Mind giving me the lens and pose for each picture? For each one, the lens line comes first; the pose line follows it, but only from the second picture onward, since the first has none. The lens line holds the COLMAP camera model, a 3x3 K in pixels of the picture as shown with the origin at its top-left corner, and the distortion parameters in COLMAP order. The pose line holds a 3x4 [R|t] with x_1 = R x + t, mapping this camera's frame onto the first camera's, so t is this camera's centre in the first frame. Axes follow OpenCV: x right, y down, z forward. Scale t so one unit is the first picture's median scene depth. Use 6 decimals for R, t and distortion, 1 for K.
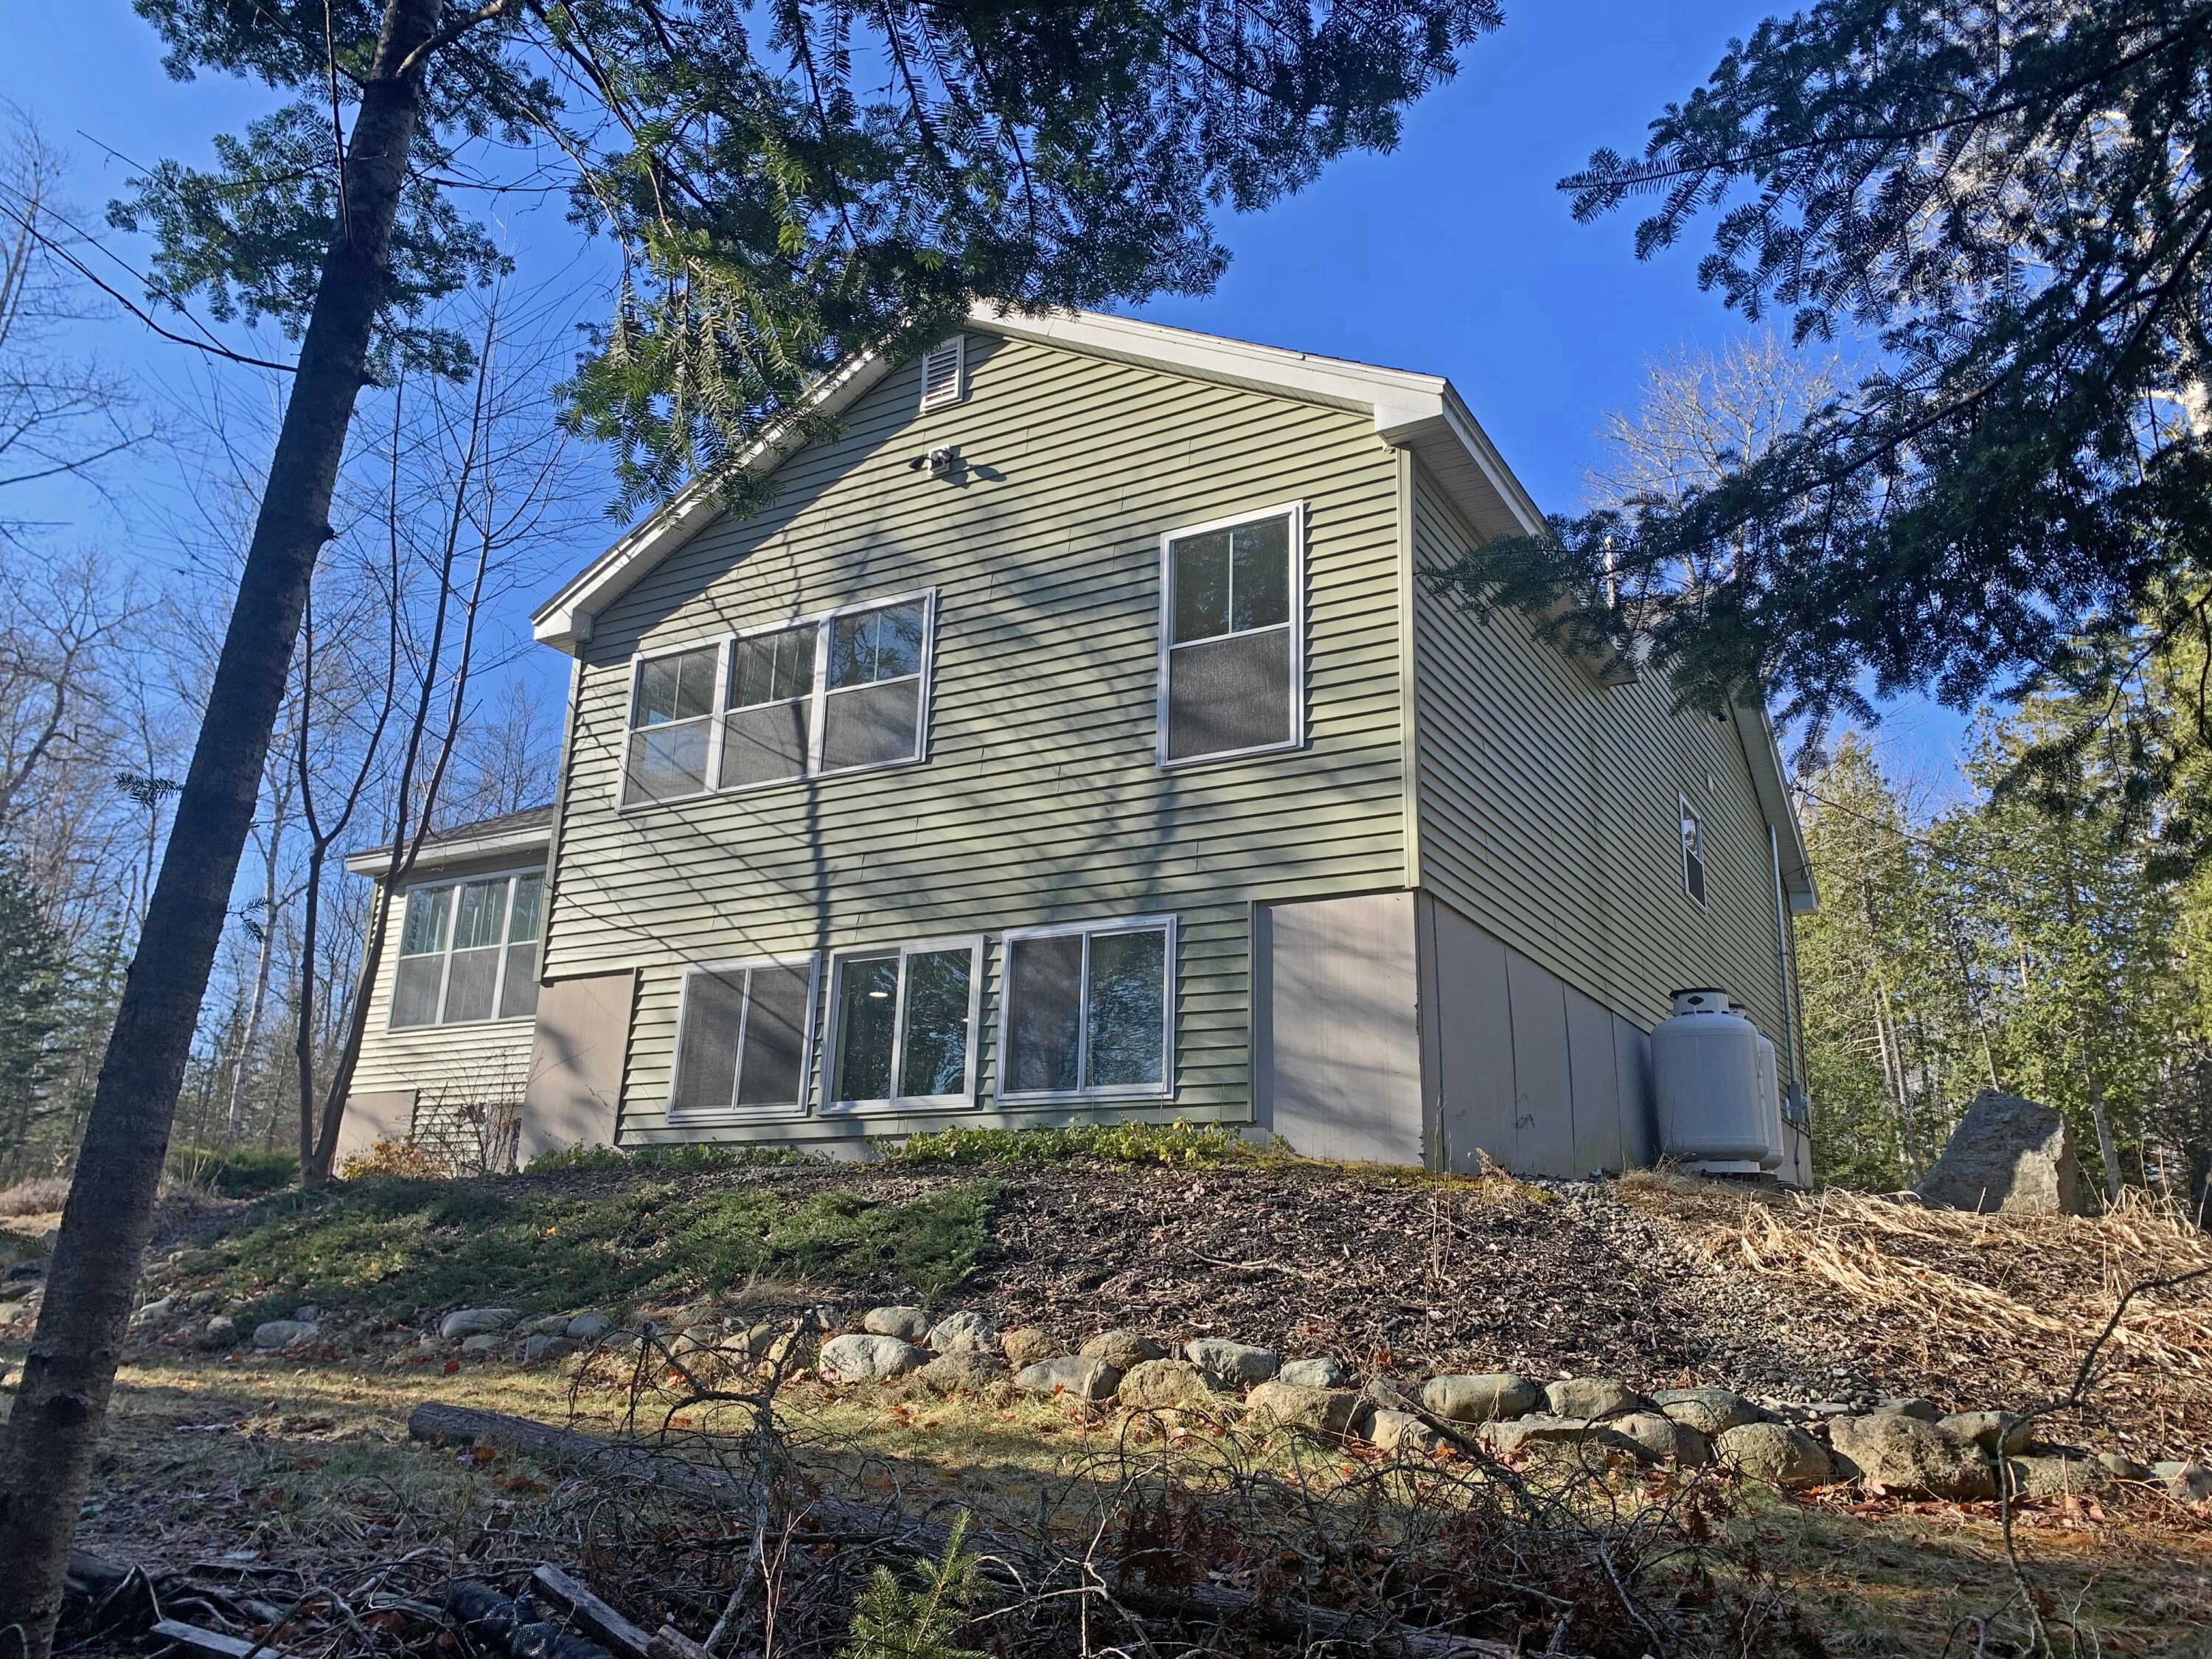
lens RADIAL K [[1612.1, 0, 1106.0], [0, 1612.1, 829.5], [0, 0, 1]] dist [0.125885, -0.169552]
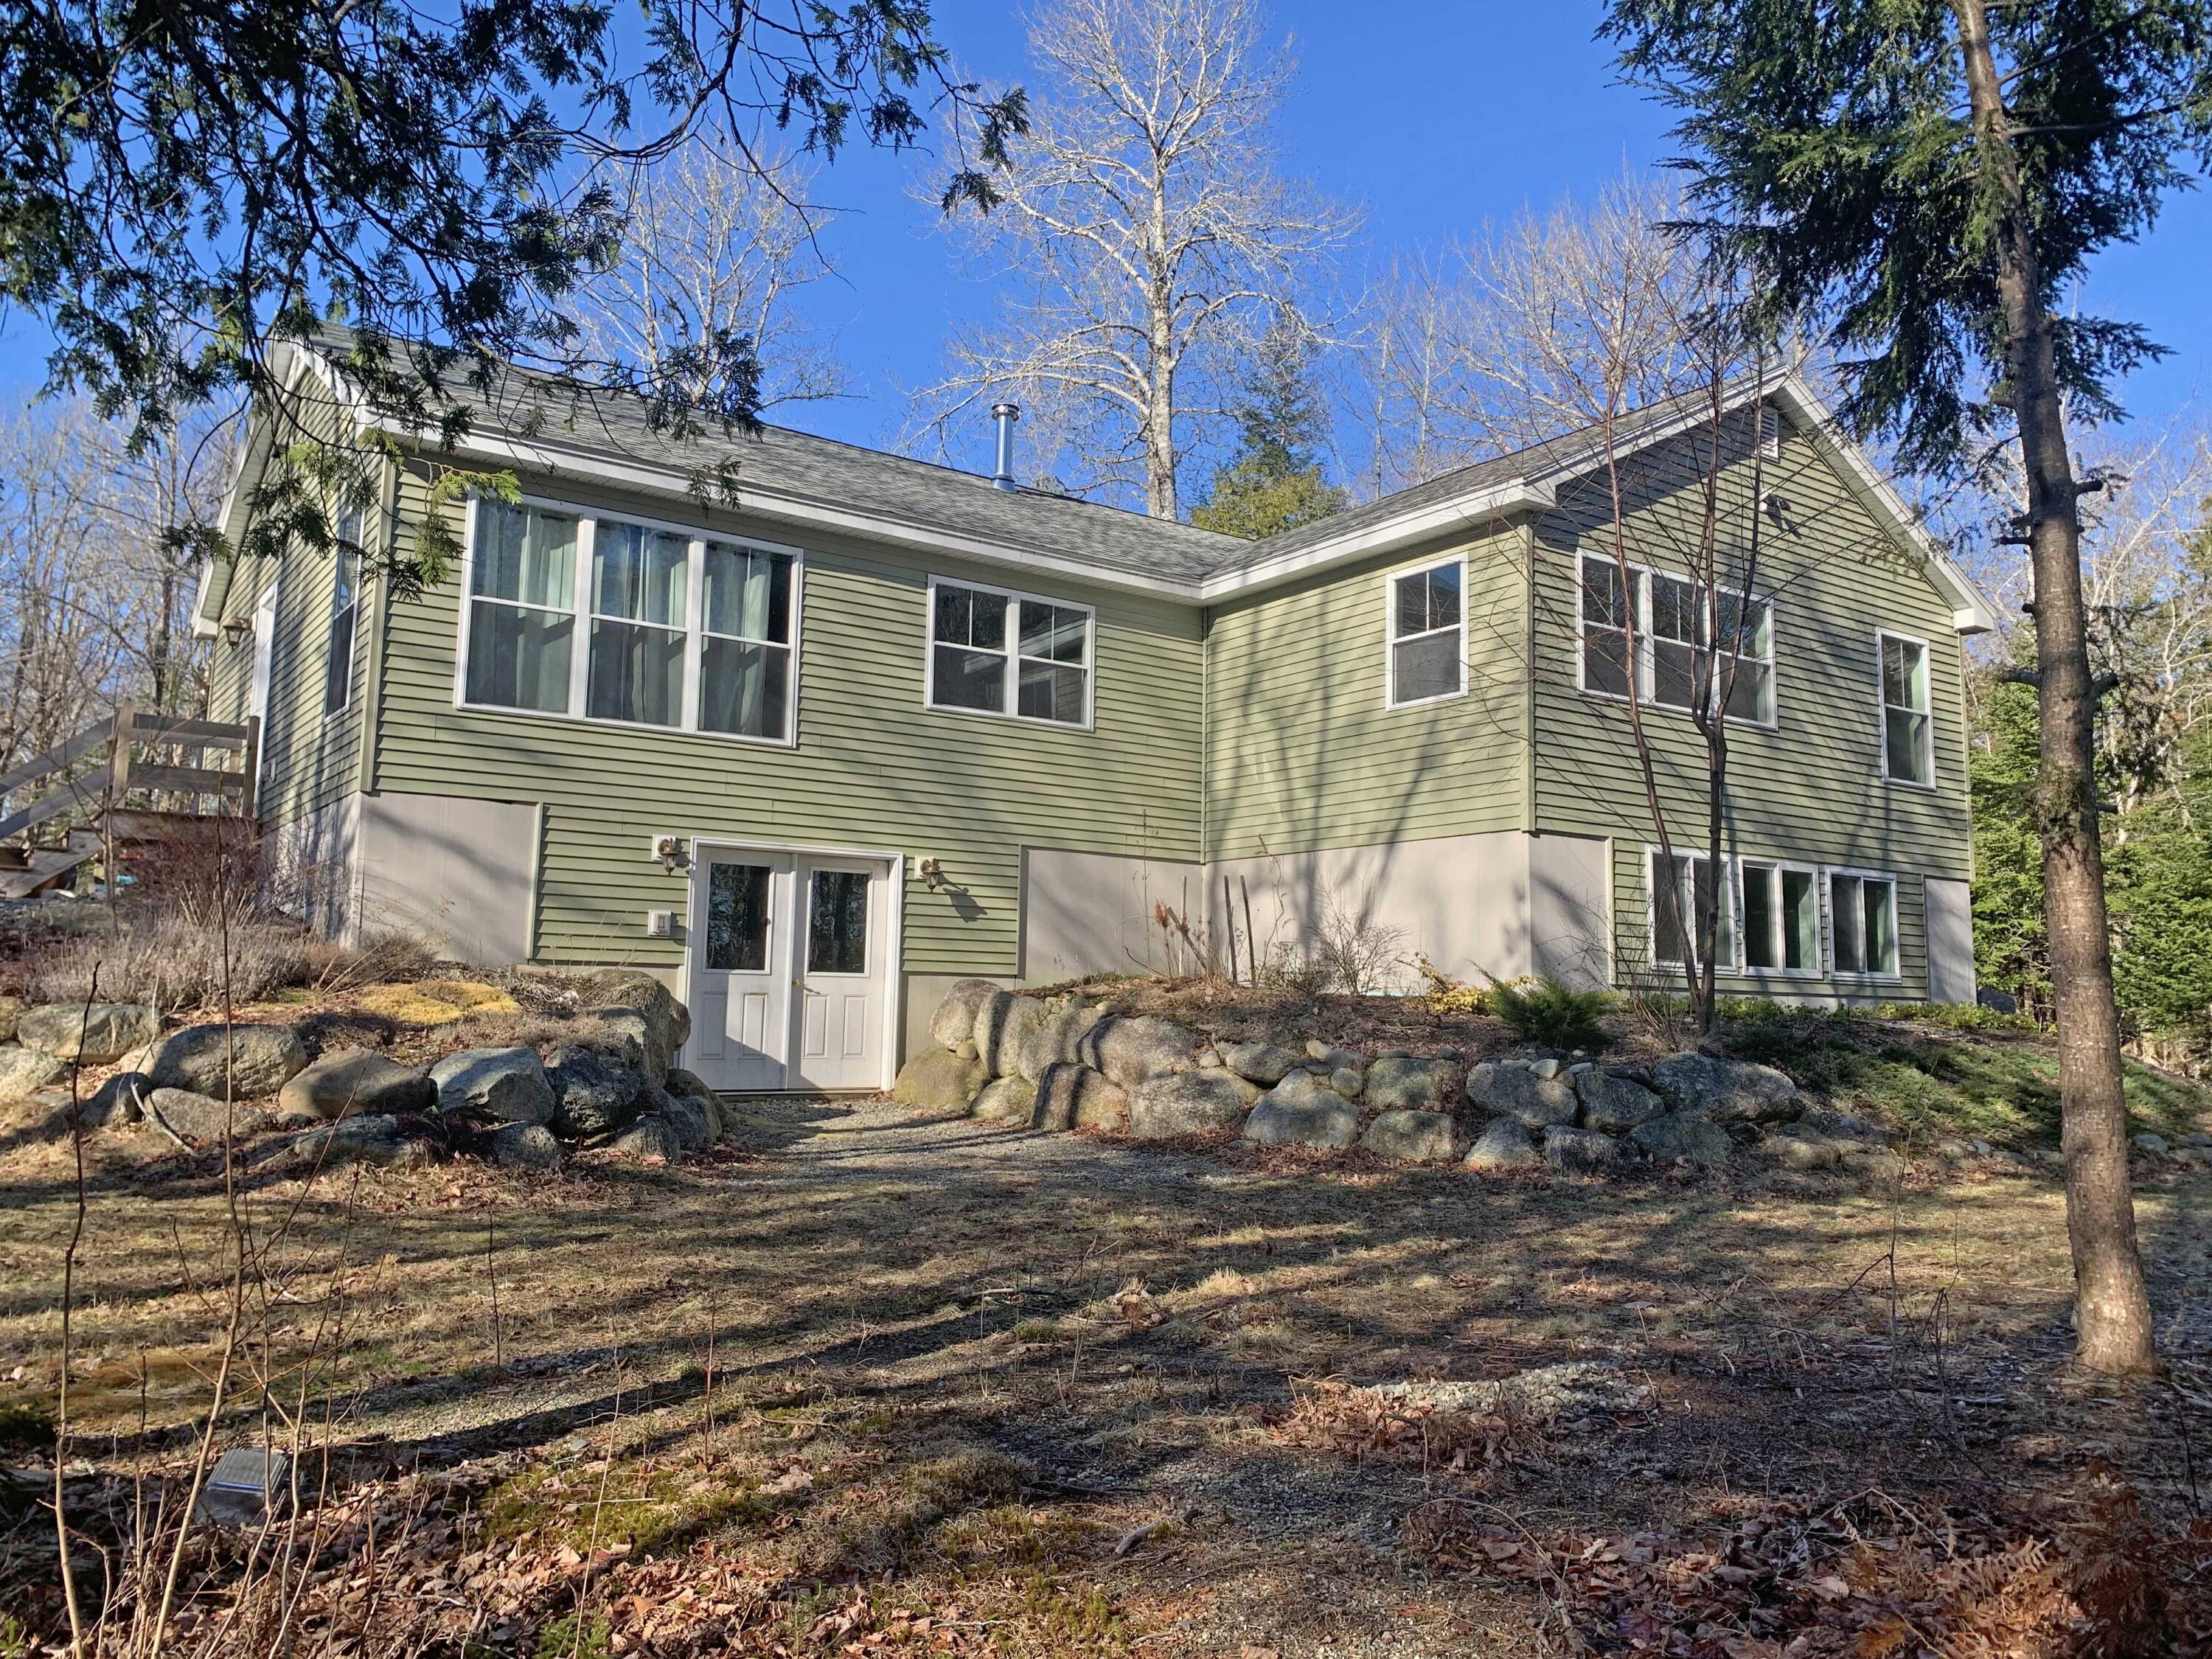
lens RADIAL K [[1612.1, 0, 1106.0], [0, 1612.1, 829.5], [0, 0, 1]] dist [0.125885, -0.169552]
pose [[0.405997, 0.073877, 0.910884, -1.614285], [-0.263865, 0.963753, 0.039444, 0.135668], [-0.874953, -0.256364, 0.410774, 0.874983]]
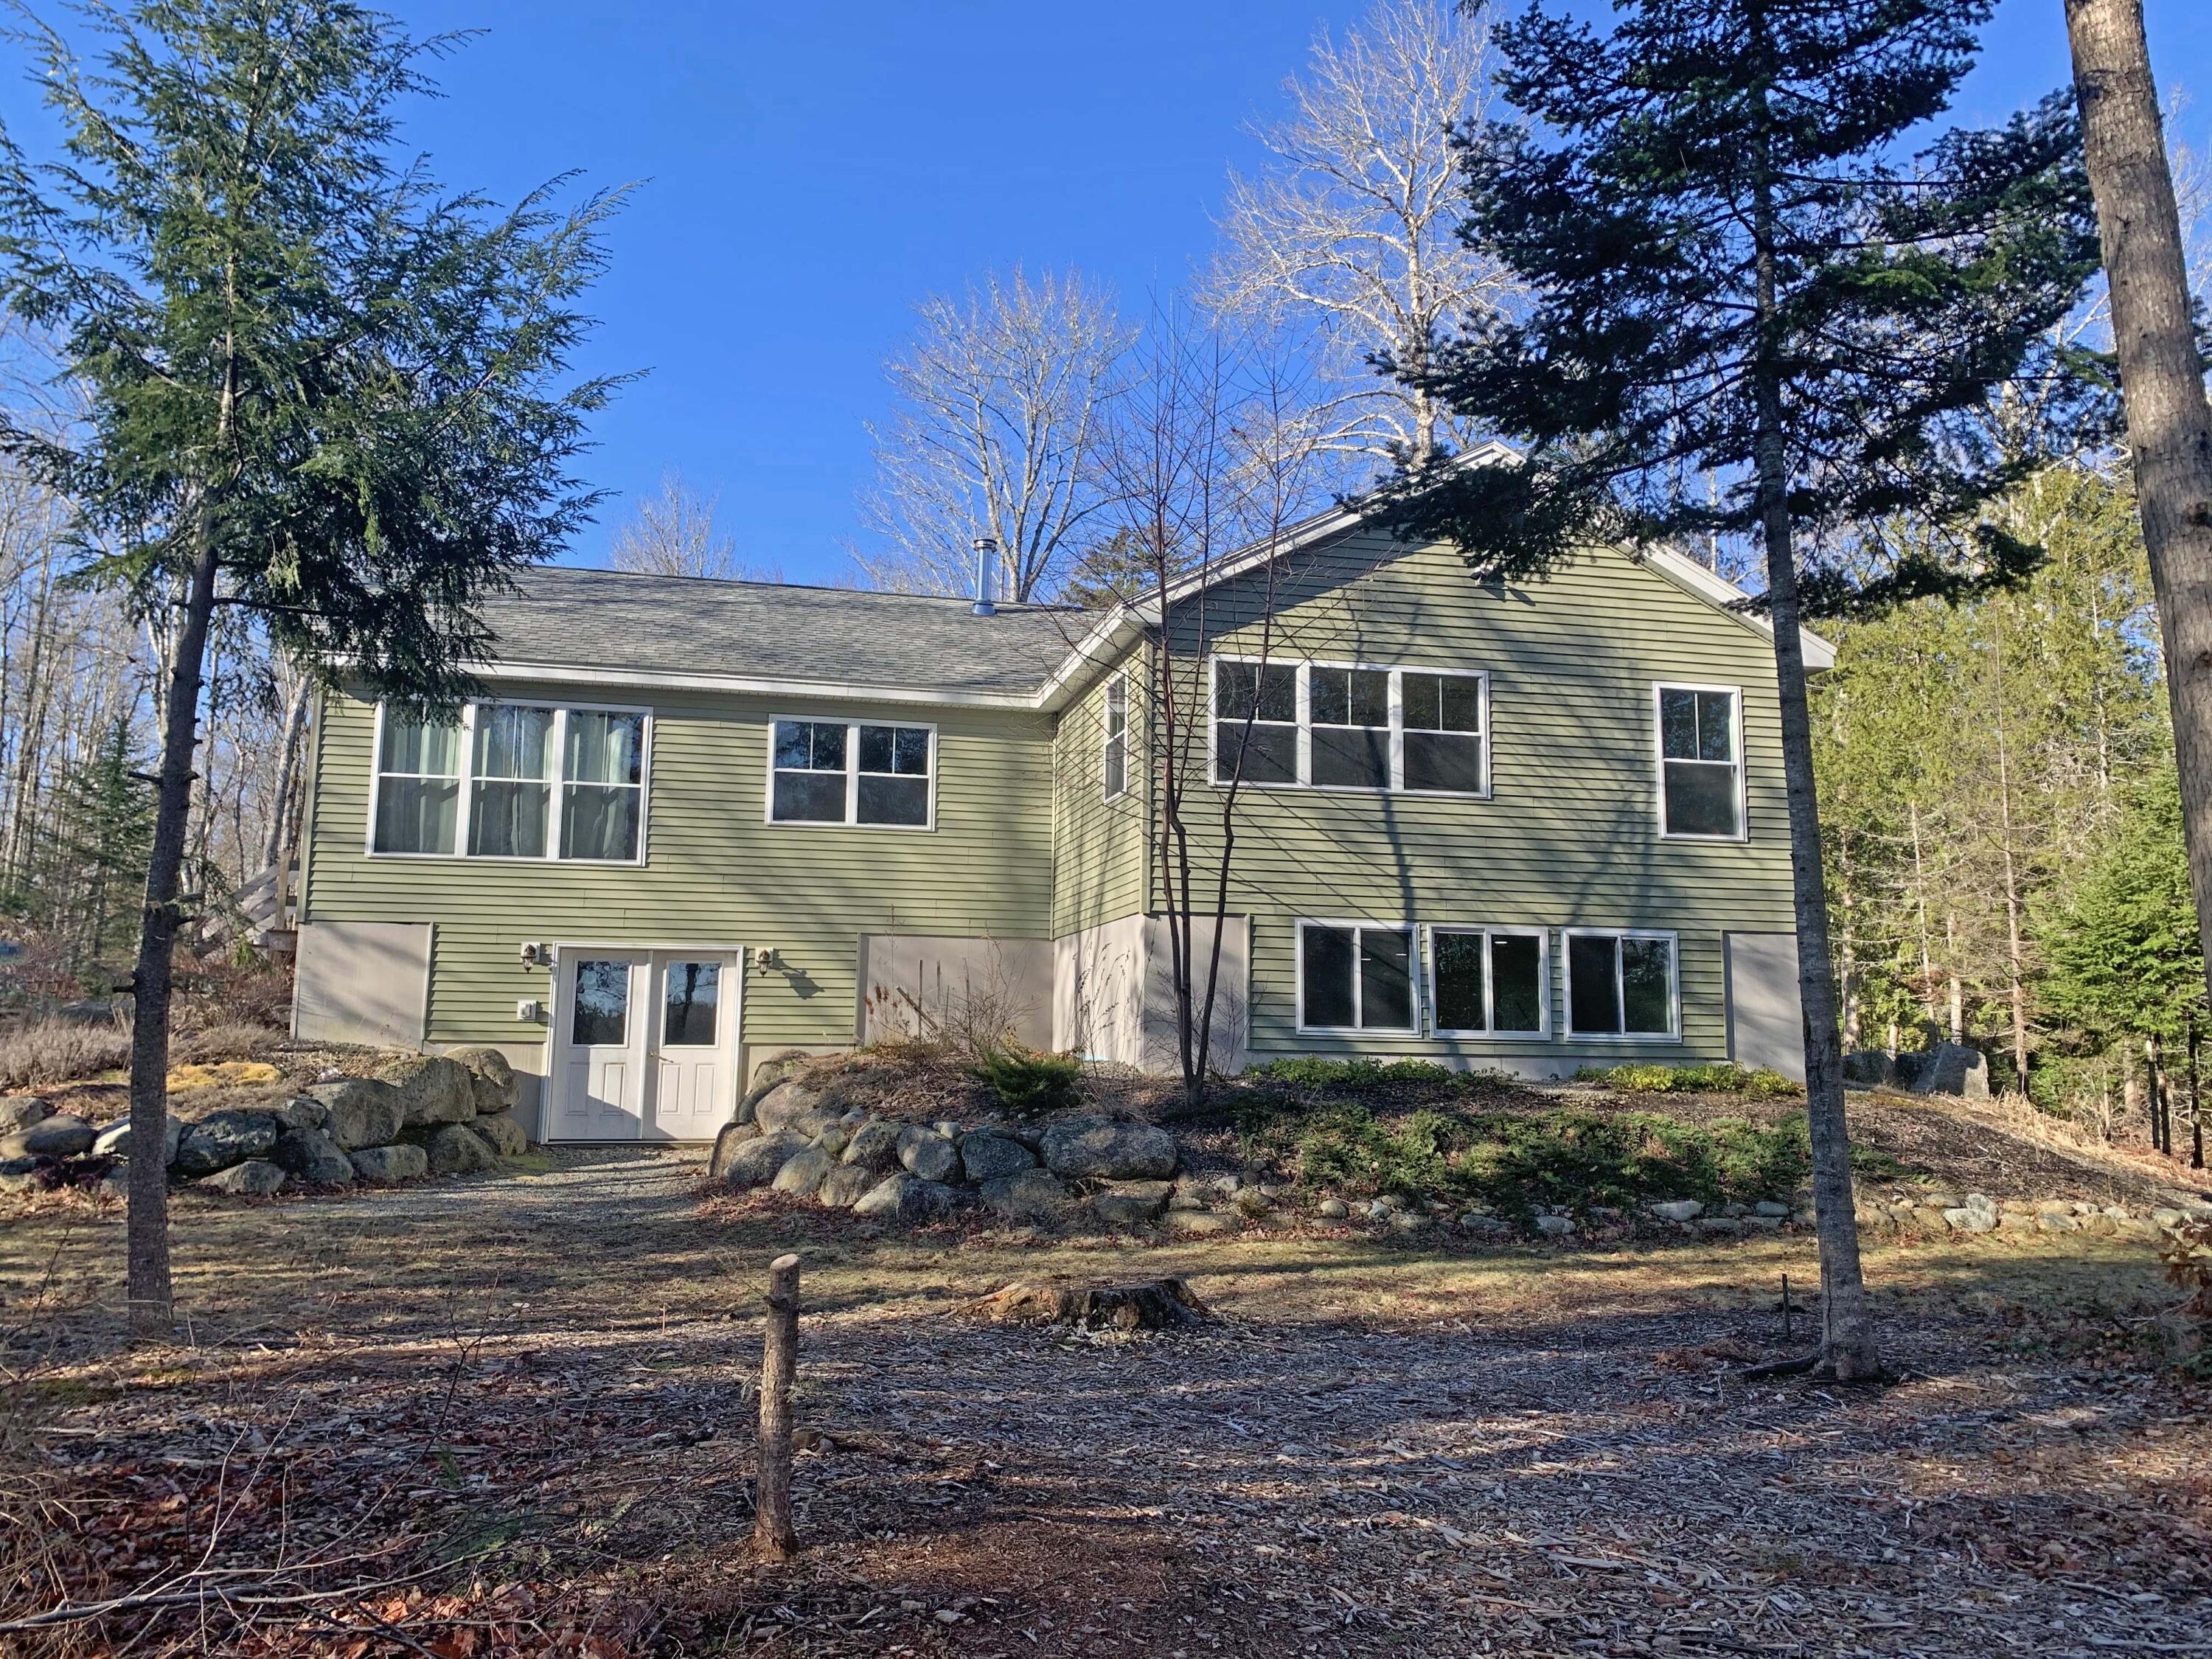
lens RADIAL K [[1612.1, 0, 1106.0], [0, 1612.1, 829.5], [0, 0, 1]] dist [0.125885, -0.169552]
pose [[0.723654, 0.060450, 0.687511, -1.332044], [-0.183770, 0.977071, 0.107521, -0.106833], [-0.665247, -0.204152, 0.718170, 0.168482]]
